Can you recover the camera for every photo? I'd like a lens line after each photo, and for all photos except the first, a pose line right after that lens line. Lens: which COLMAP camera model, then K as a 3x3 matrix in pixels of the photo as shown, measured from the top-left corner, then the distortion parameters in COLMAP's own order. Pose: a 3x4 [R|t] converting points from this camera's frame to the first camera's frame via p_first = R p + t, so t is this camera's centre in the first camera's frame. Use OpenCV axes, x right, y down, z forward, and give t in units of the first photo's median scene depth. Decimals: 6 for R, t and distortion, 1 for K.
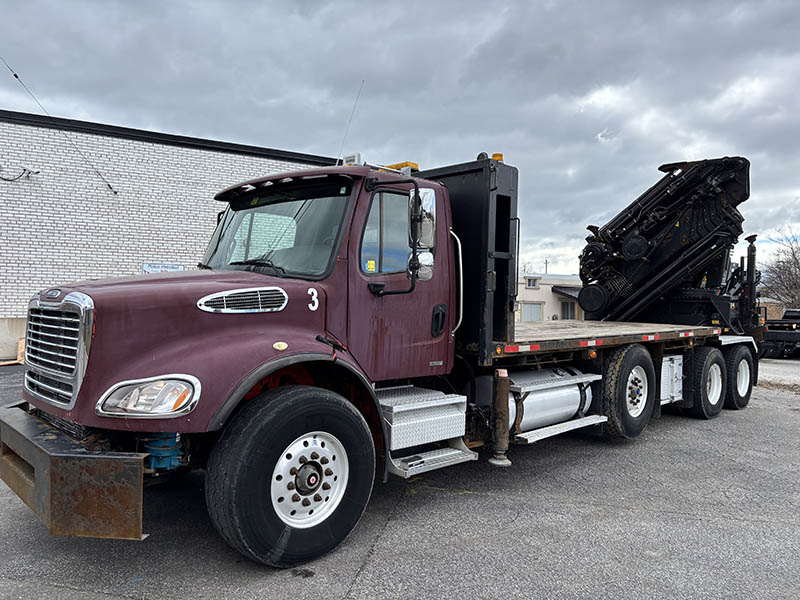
lens RADIAL K [[591.9, 0, 404.3], [0, 591.9, 328.9], [0, 0, 1]] dist [0.077371, -0.085444]
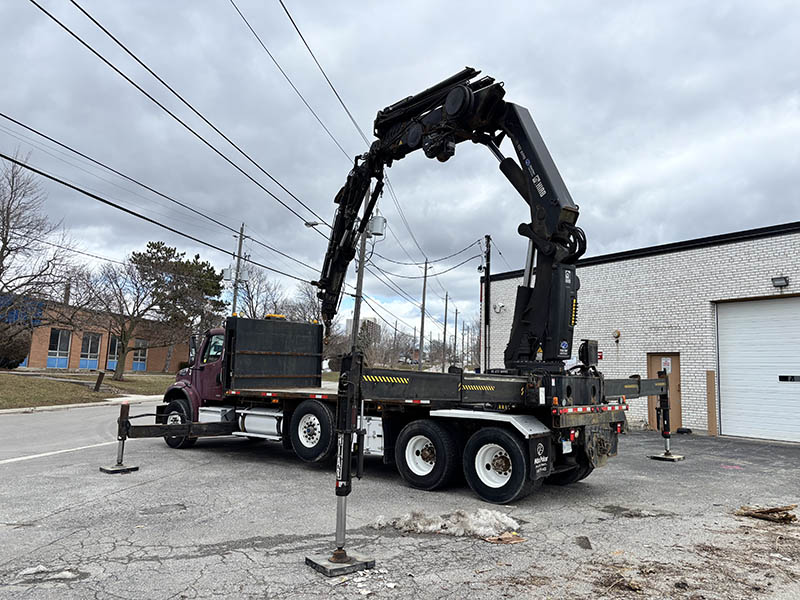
lens RADIAL K [[599.9, 0, 395.1], [0, 599.9, 318.0], [0, 0, 1]] dist [0.055320, -0.216775]
pose [[0.109475, -0.108646, -0.988034, 2.927556], [-0.066994, 0.990942, -0.116389, -0.029207], [0.991729, 0.078934, 0.101205, 1.526727]]
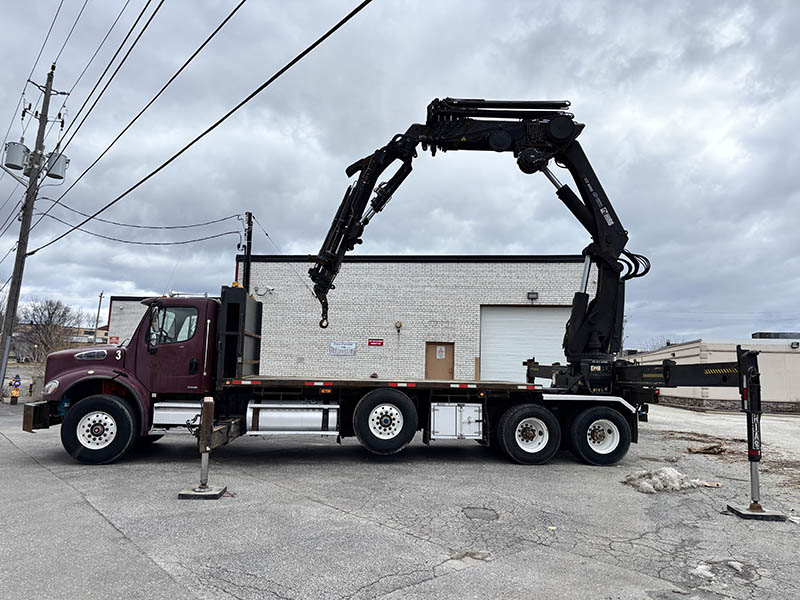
lens RADIAL K [[591.9, 0, 404.3], [0, 591.9, 328.9], [0, 0, 1]] dist [0.077371, -0.085444]
pose [[0.799946, -0.035081, -0.599046, 1.906629], [-0.040724, 0.992815, -0.112521, 0.060963], [0.598689, 0.114406, 0.792769, -0.231303]]
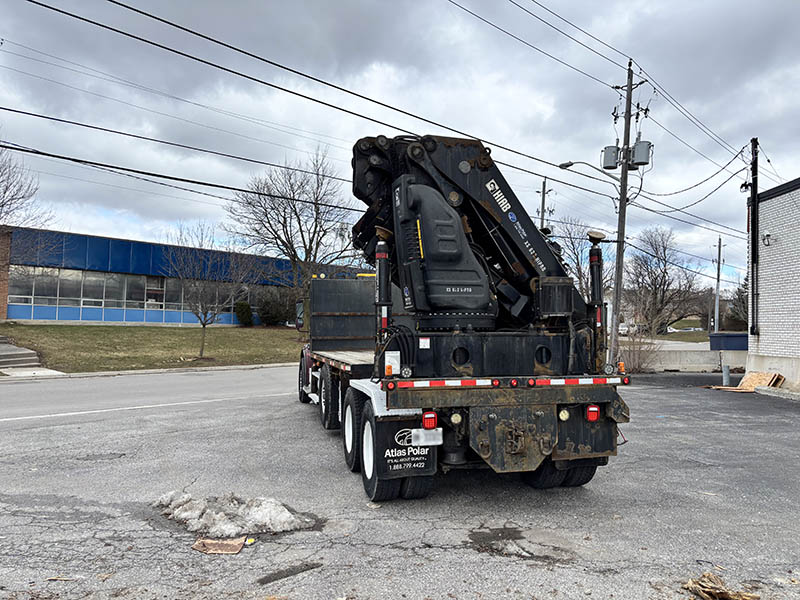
lens RADIAL K [[602.6, 0, 403.5], [0, 602.6, 322.1], [0, 0, 1]] dist [0.061744, -0.082913]
pose [[-0.478473, -0.030468, -0.877574, 2.309727], [-0.053647, 0.998545, -0.005419, -0.114301], [0.876462, 0.044486, -0.479411, 2.741522]]
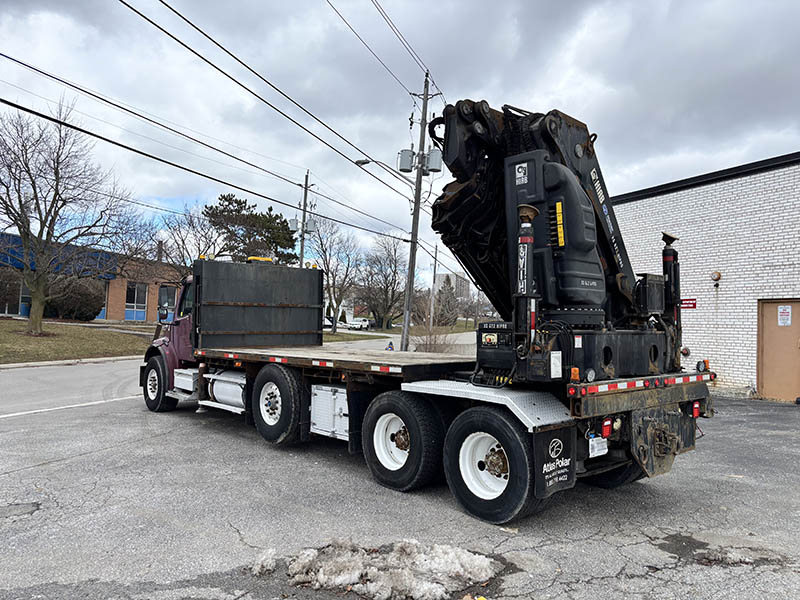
lens RADIAL K [[602.6, 0, 403.5], [0, 602.6, 322.1], [0, 0, 1]] dist [0.061744, -0.082913]
pose [[-0.030099, -0.025328, -0.999226, 2.322357], [-0.064714, 0.997631, -0.023338, -0.069007], [0.997450, 0.063962, -0.031667, 1.897734]]
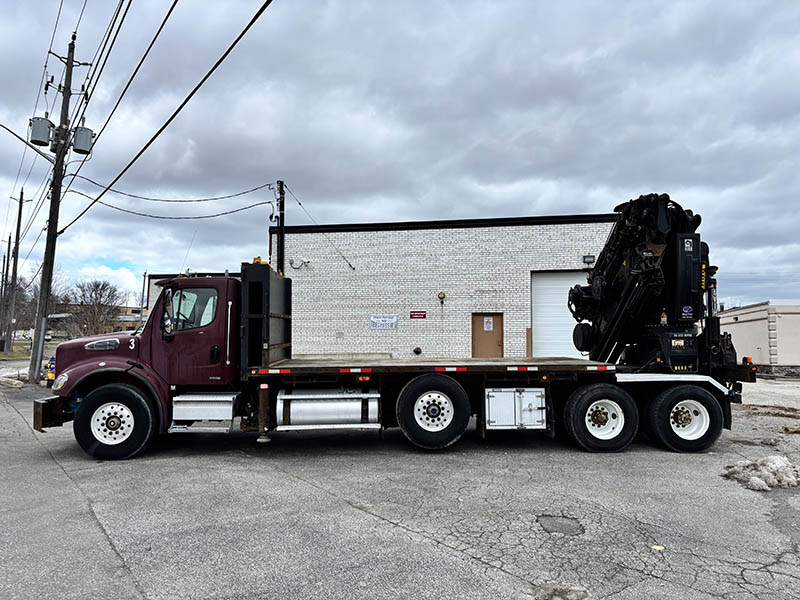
lens RADIAL K [[591.9, 0, 404.3], [0, 591.9, 328.9], [0, 0, 1]] dist [0.077371, -0.085444]
pose [[0.755207, -0.023320, -0.655072, 1.715203], [-0.017829, 0.998266, -0.056093, 0.000865], [0.655244, 0.054041, 0.753481, -0.013774]]
